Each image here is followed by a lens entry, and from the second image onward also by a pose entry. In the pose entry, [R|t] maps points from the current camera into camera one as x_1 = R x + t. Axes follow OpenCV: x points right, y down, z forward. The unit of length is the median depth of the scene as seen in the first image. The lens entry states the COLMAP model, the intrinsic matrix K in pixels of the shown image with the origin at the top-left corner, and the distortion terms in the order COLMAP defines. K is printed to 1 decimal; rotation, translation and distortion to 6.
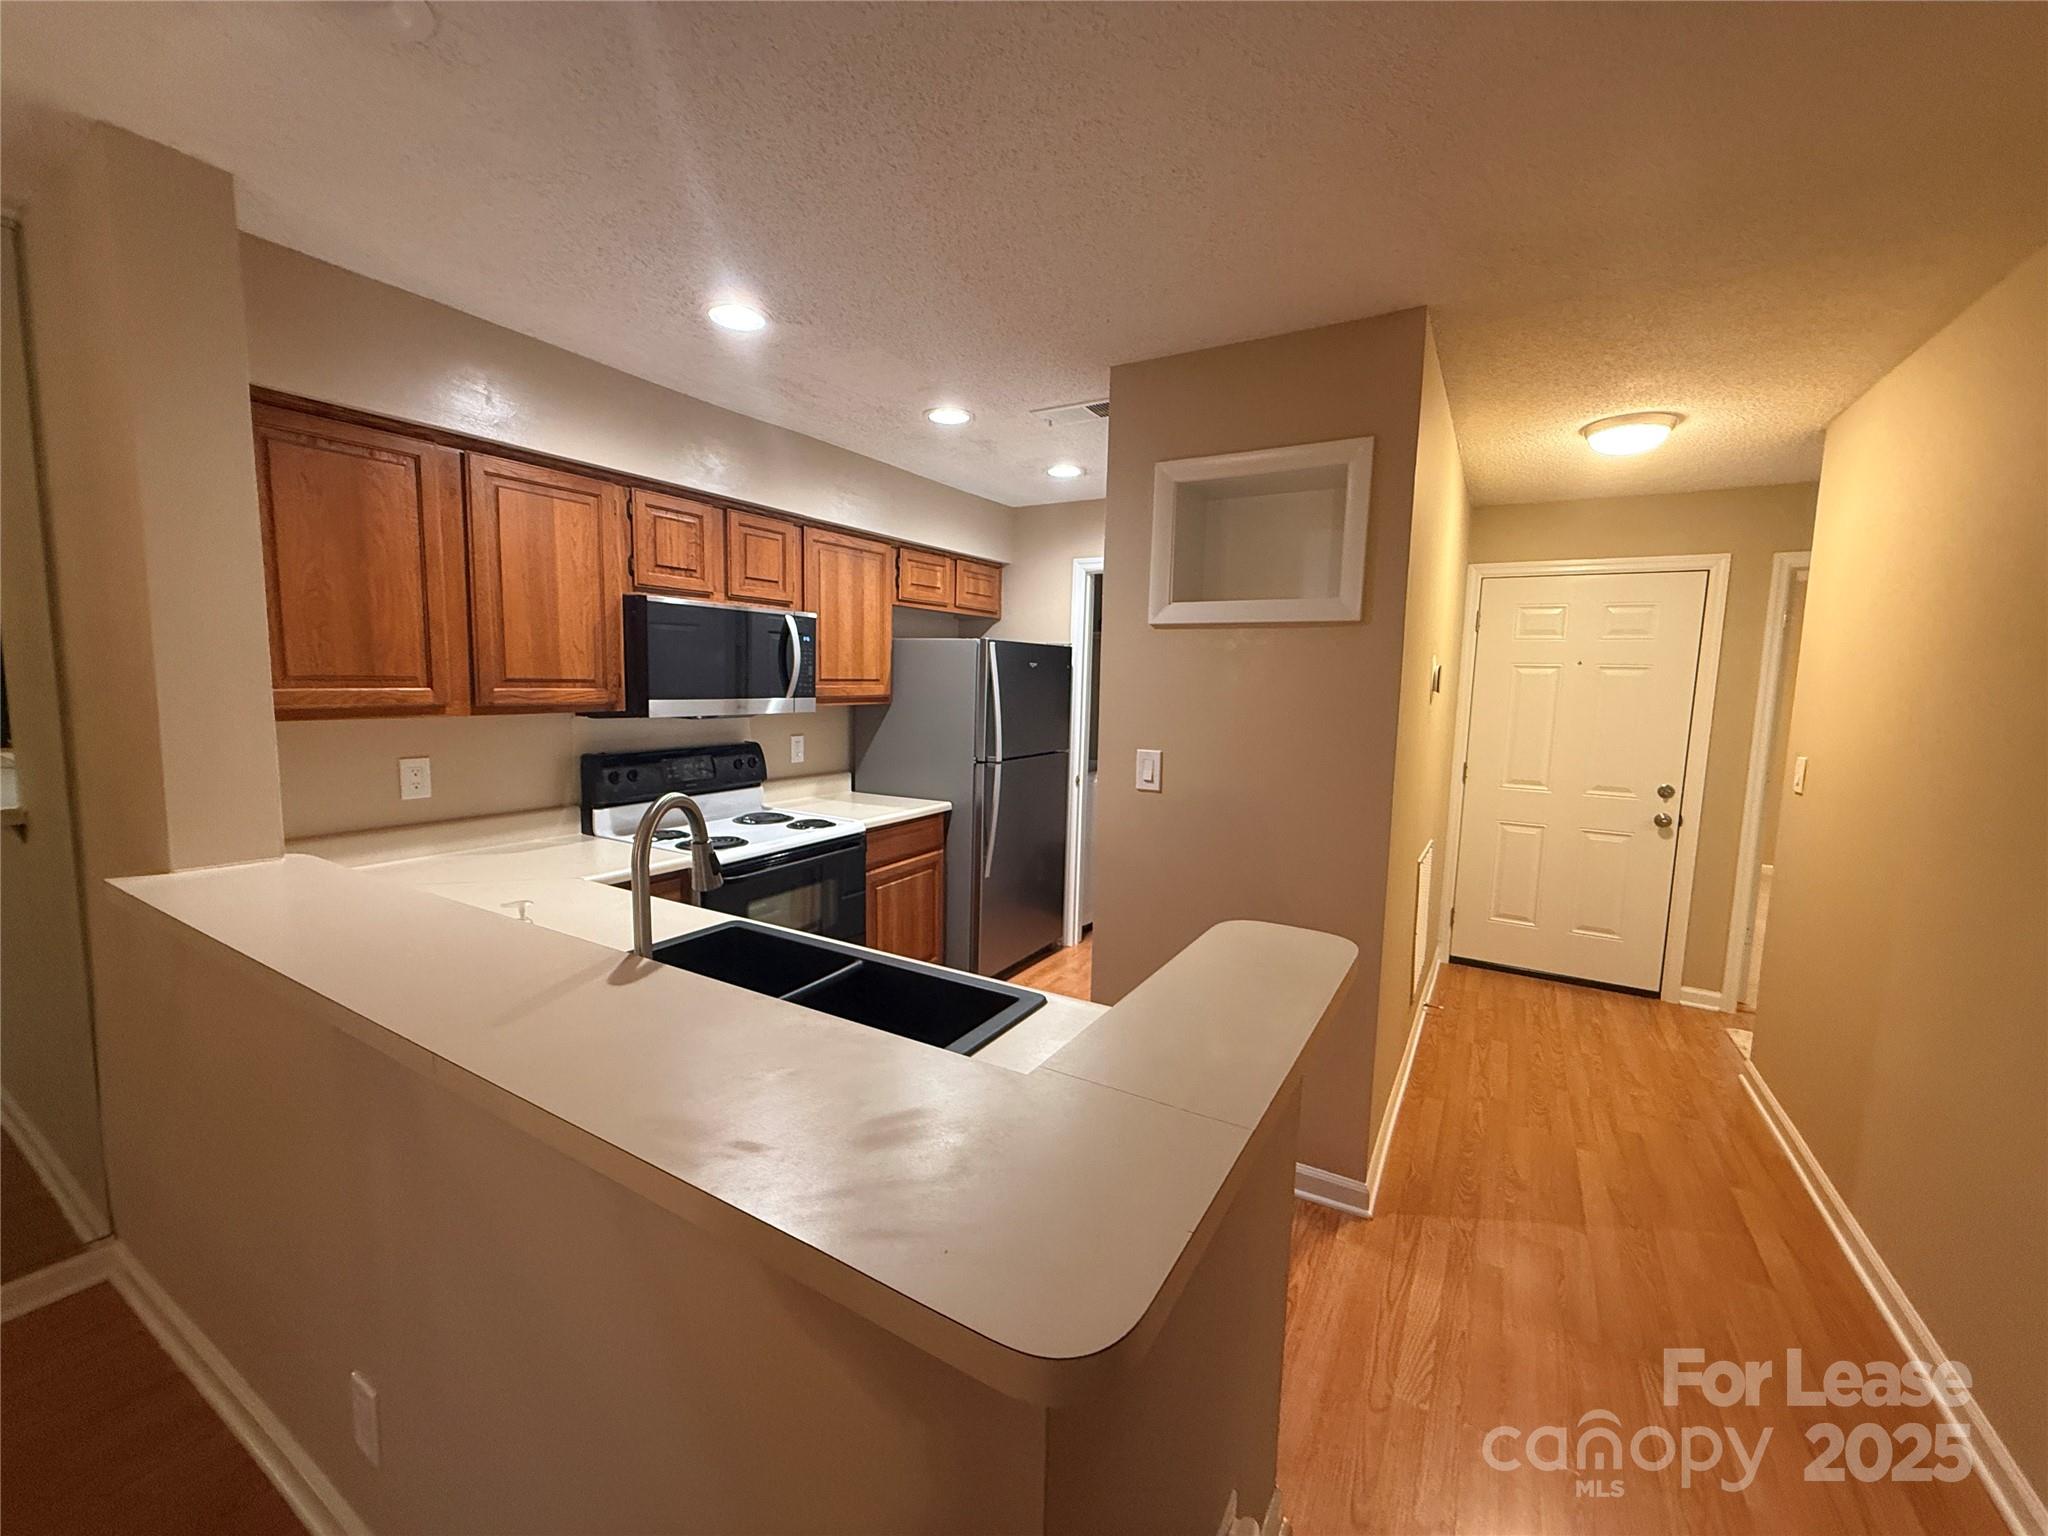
lens RADIAL K [[816.2, 0, 1024.3], [0, 816.2, 764.8], [0, 0, 1]] dist [-0.000209, 0.000044]
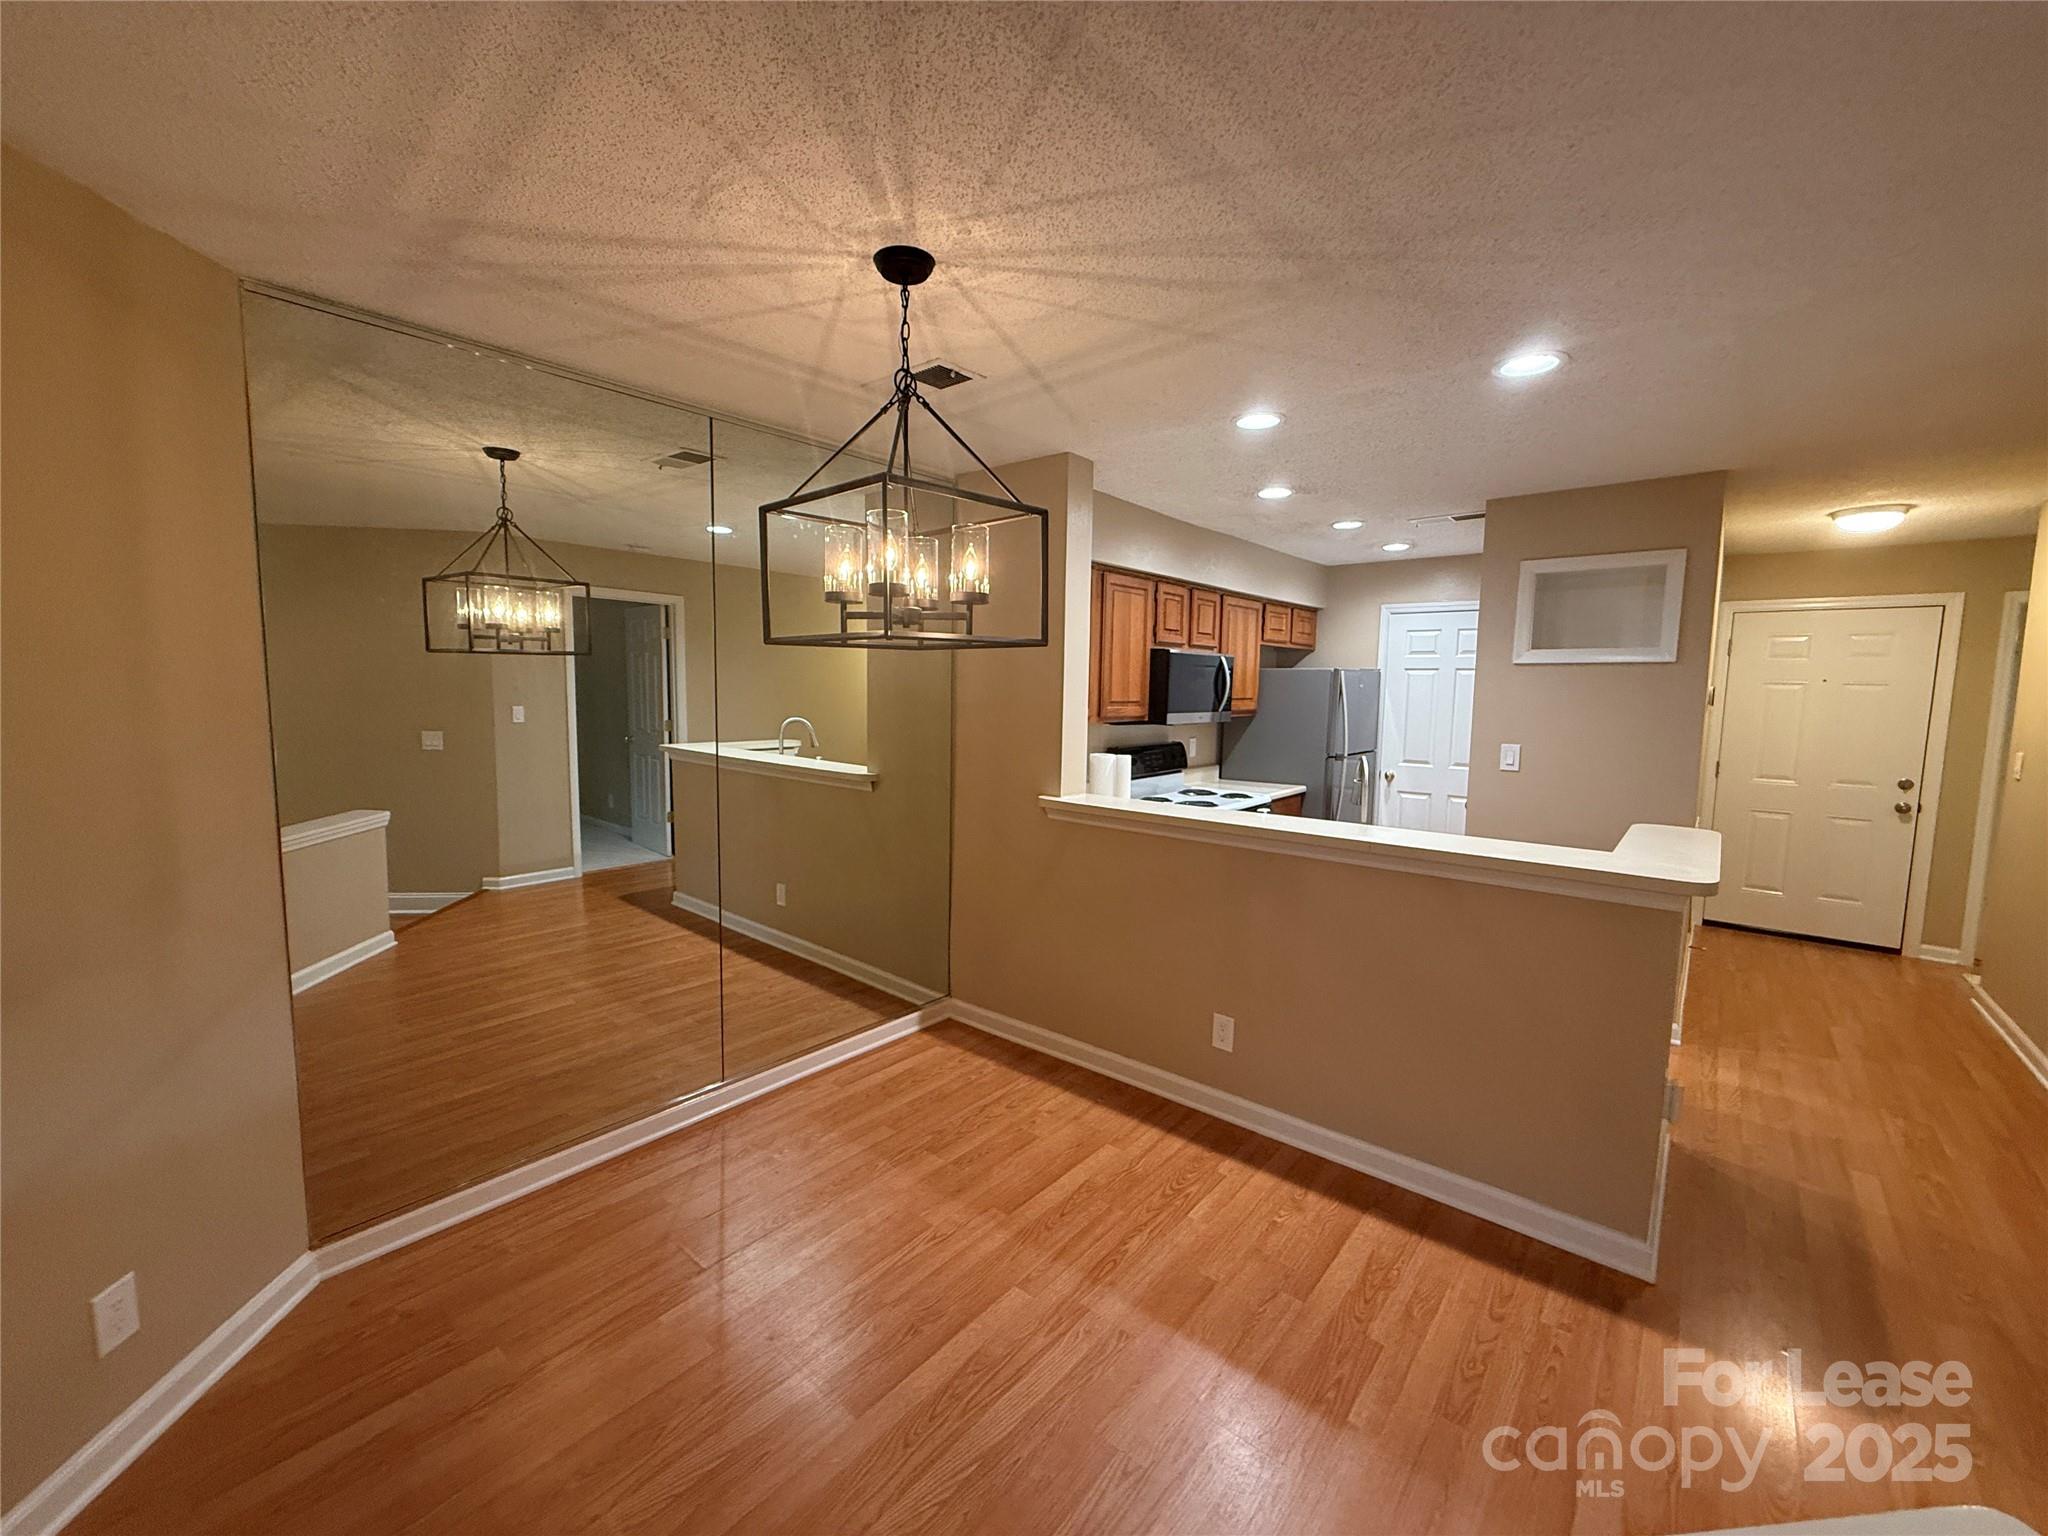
lens RADIAL K [[816.2, 0, 1024.3], [0, 816.2, 764.8], [0, 0, 1]] dist [-0.000209, 0.000044]
pose [[0.986220, 0.006528, -0.165313, -0.365631], [-0.008926, 0.999865, -0.013761, 0.035943], [0.165201, 0.015047, 0.986145, -0.493231]]
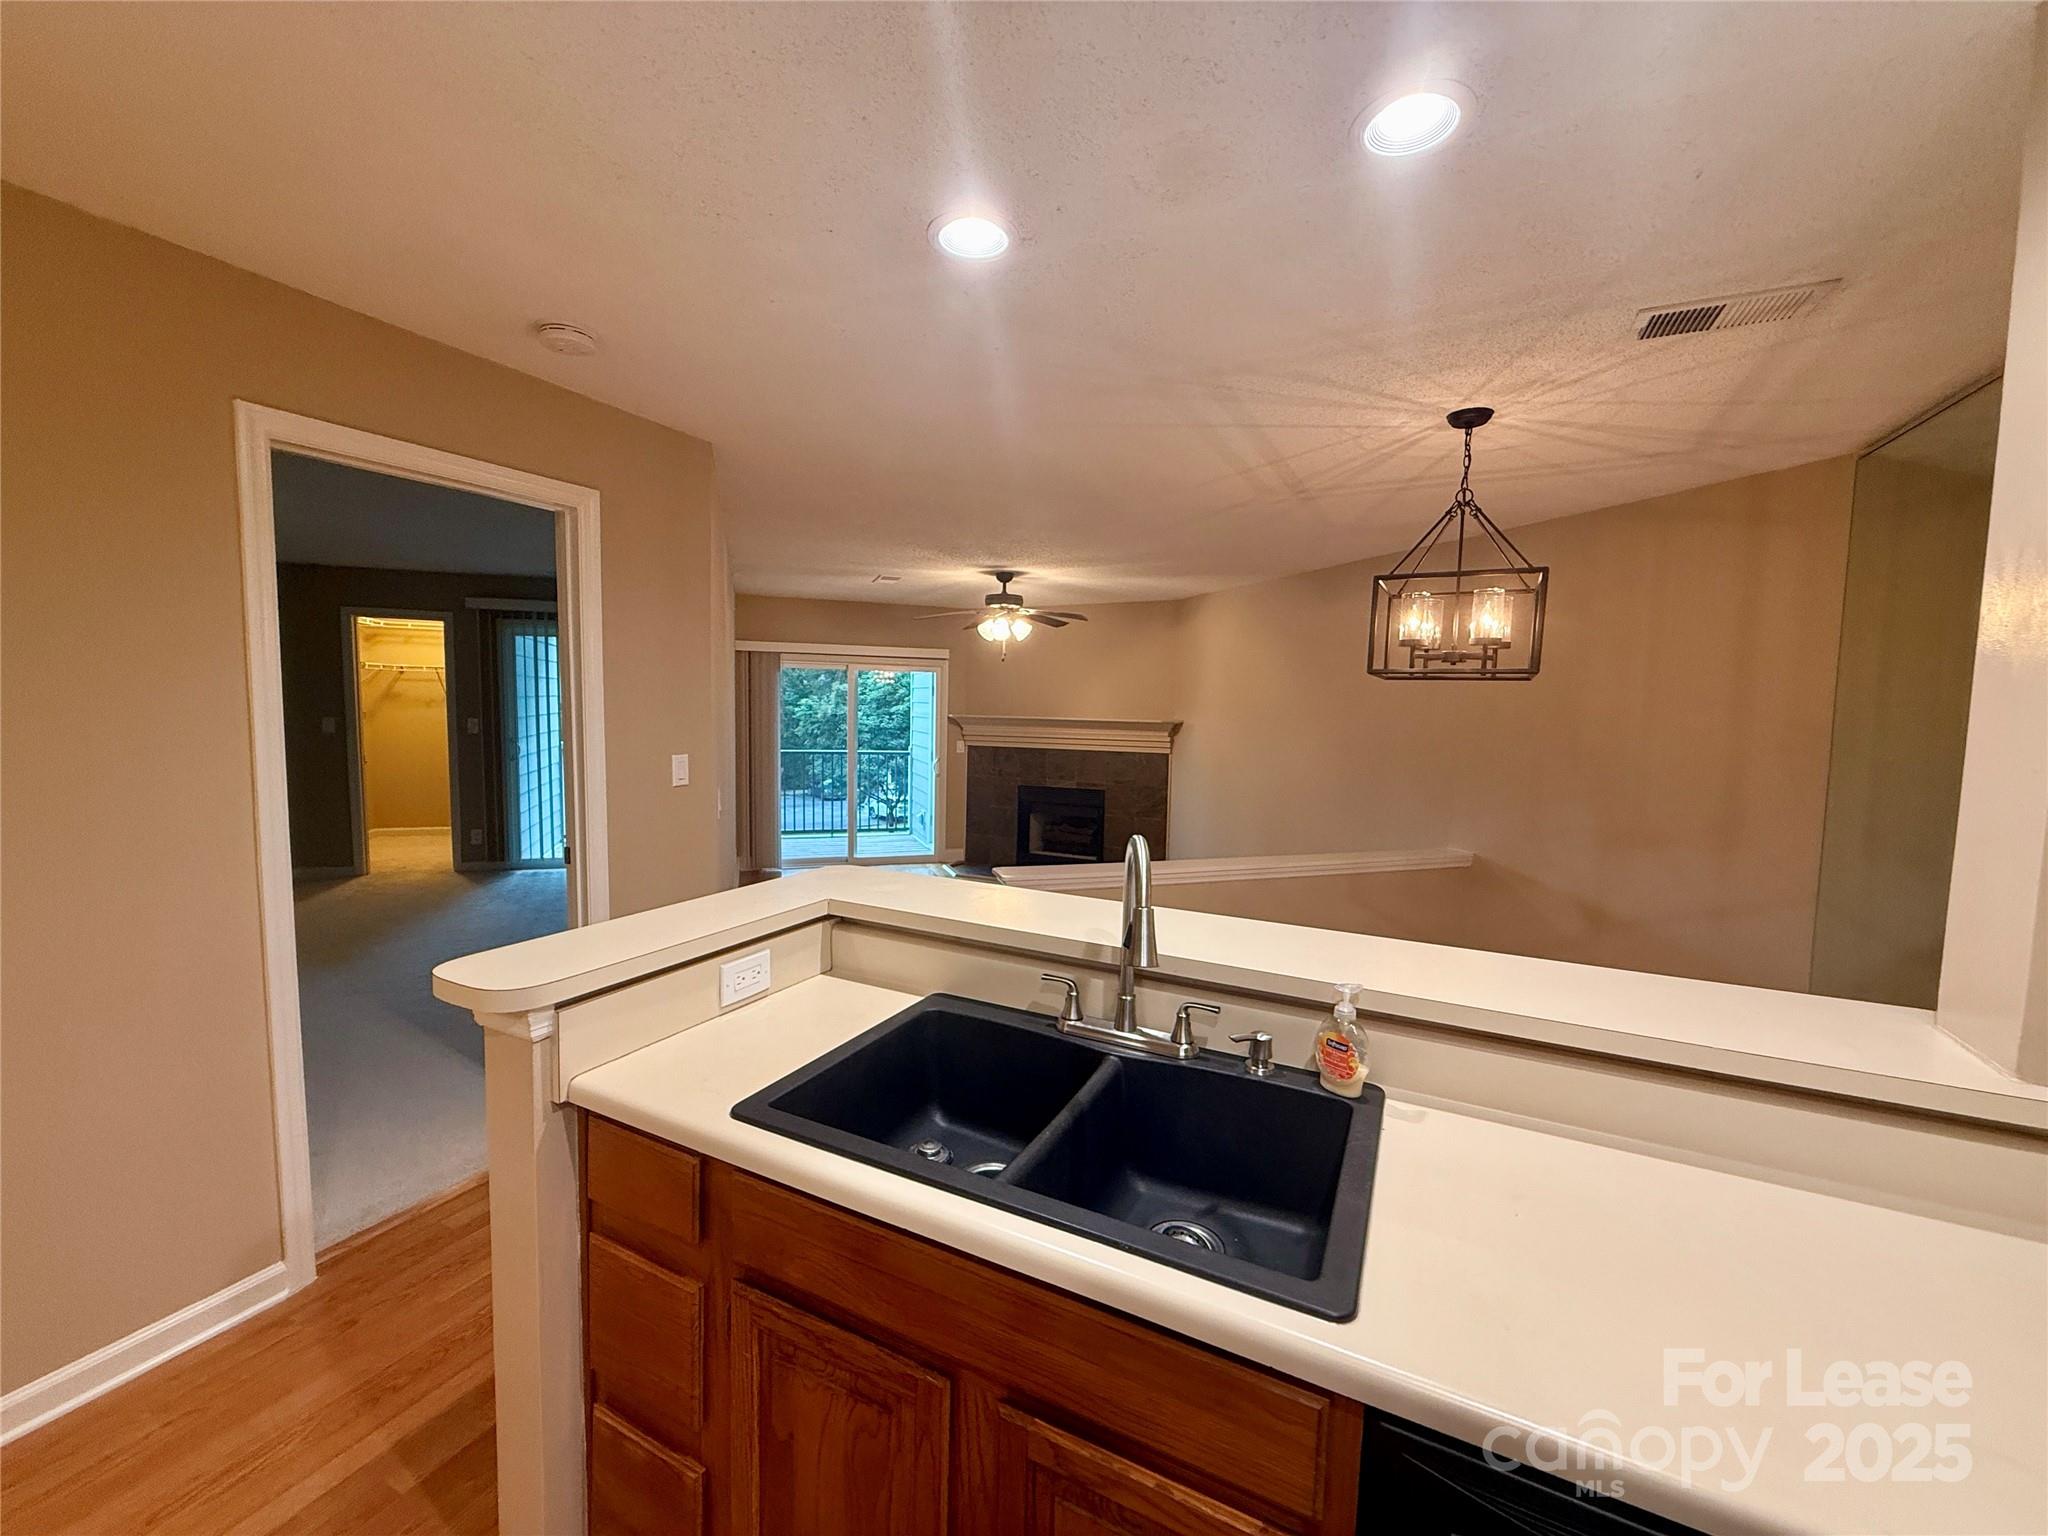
lens RADIAL K [[817.5, 0, 1024.1], [0, 817.5, 765.0], [0, 0, 1]] dist [-0.001879, 0.000412]
pose [[-0.996574, -0.037917, -0.073506, -0.080413], [-0.051080, 0.981140, 0.186425, -0.087728], [0.065051, 0.189541, -0.979716, 0.744111]]
